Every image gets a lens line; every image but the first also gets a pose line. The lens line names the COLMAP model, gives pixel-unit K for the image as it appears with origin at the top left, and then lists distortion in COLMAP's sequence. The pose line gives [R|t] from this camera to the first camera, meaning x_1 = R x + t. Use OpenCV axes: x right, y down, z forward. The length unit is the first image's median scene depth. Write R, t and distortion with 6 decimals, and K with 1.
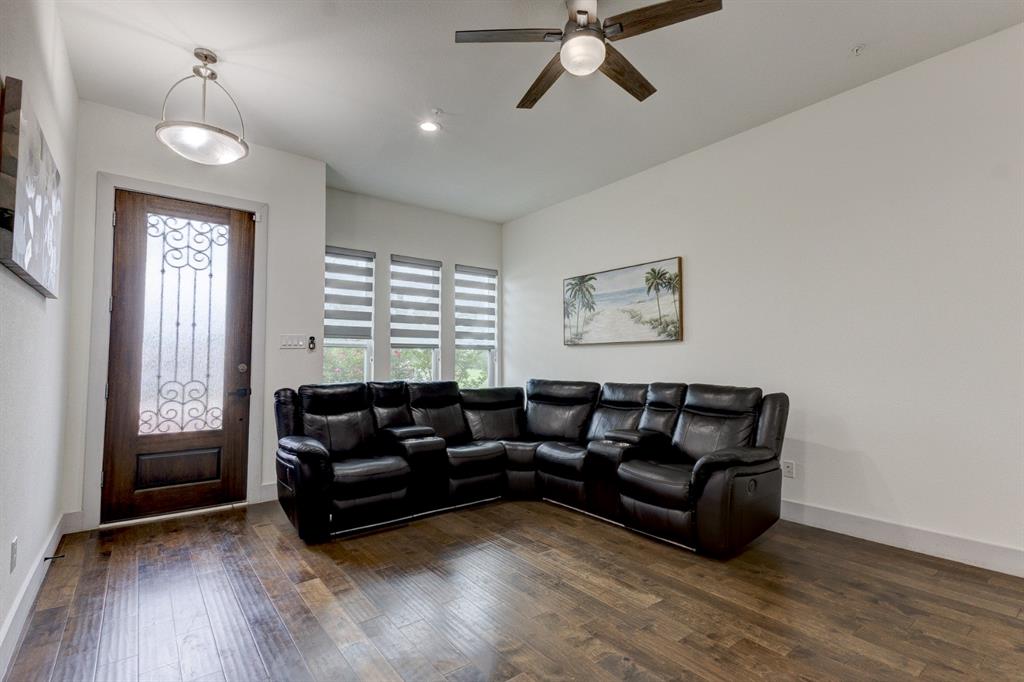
lens RADIAL K [[479.8, 0, 512.0], [0, 479.8, 341.0], [0, 0, 1]] dist [0.017596, 0.000012]
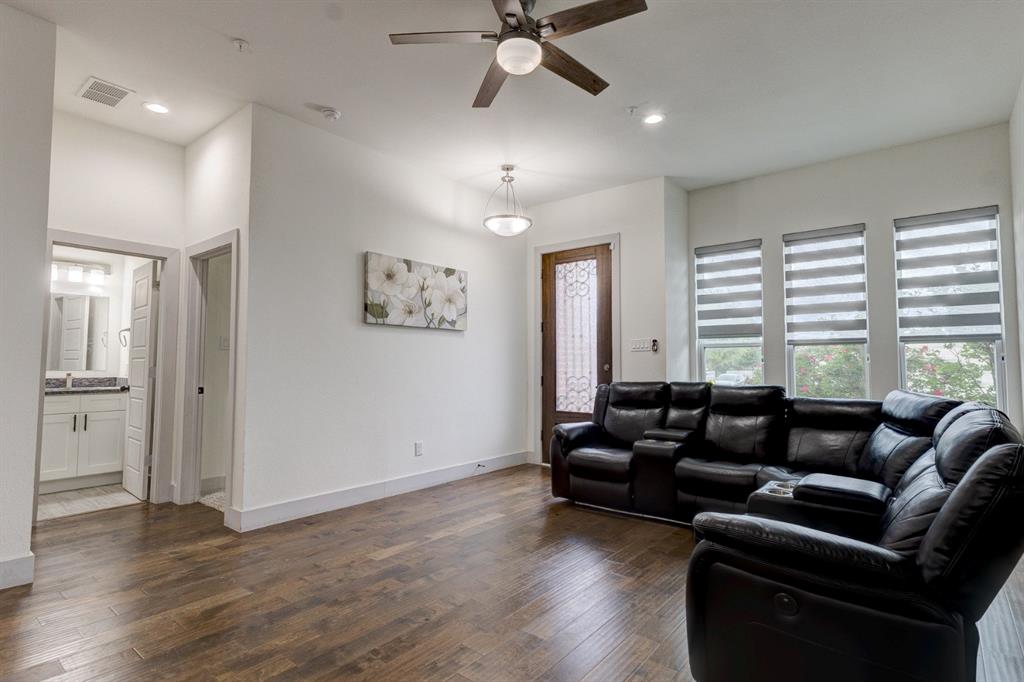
lens RADIAL K [[518.8, 0, 512.0], [0, 518.8, 341.0], [0, 0, 1]] dist [-0.000462, -0.000032]
pose [[0.230172, -0.043652, -0.972171, 0.744809], [0.045356, 0.998389, -0.034091, 0.022120], [0.972093, -0.036247, 0.231781, 0.459146]]
